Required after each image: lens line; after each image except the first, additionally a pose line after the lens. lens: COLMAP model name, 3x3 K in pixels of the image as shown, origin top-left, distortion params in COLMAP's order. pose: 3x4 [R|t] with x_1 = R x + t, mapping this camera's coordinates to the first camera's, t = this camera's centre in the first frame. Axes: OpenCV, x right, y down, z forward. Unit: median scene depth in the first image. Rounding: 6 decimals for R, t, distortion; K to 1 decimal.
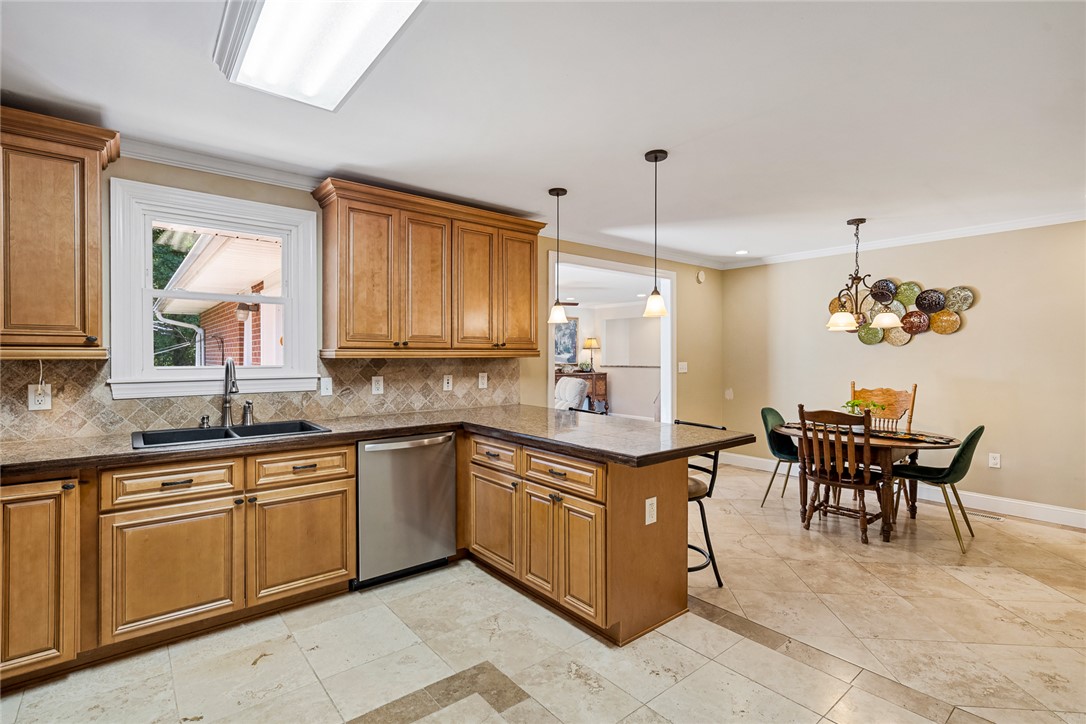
lens RADIAL K [[500.8, 0, 549.8], [0, 500.8, 361.3], [0, 0, 1]] dist [-0.005406, 0.000295]
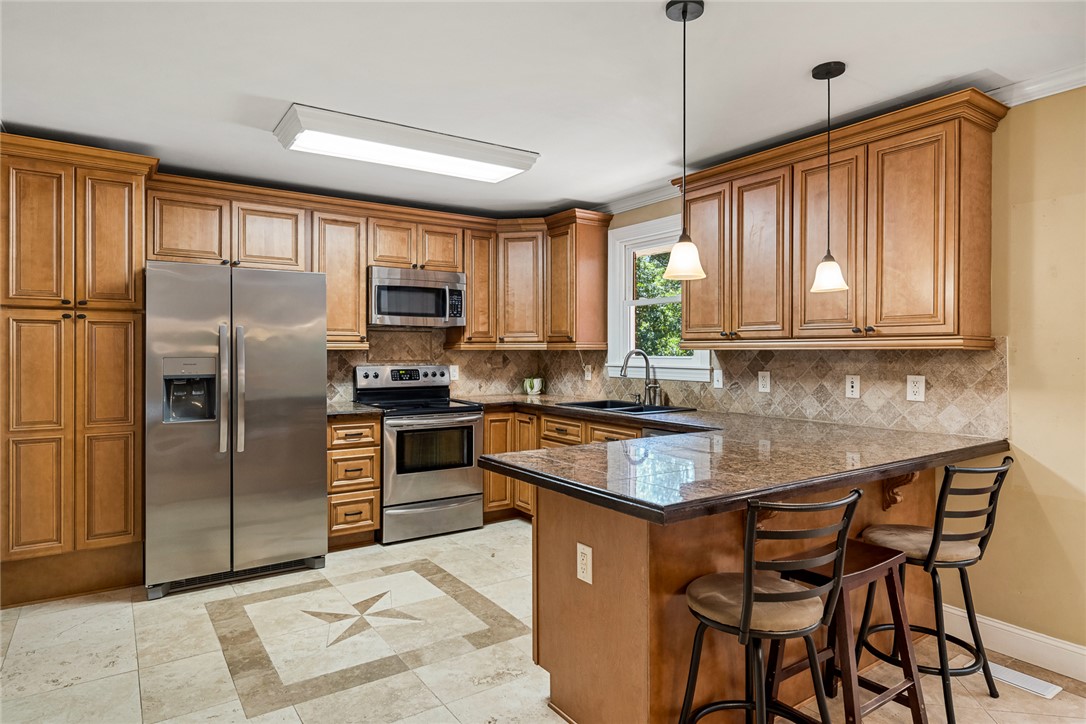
lens RADIAL K [[622.4, 0, 543.9], [0, 622.4, 353.6], [0, 0, 1]] dist [0.004729, 0.000352]
pose [[-0.078934, 0.004448, -0.996870, 0.751952], [-0.013460, 0.999894, 0.005527, -0.001619], [0.996789, 0.013854, -0.078866, 0.699089]]
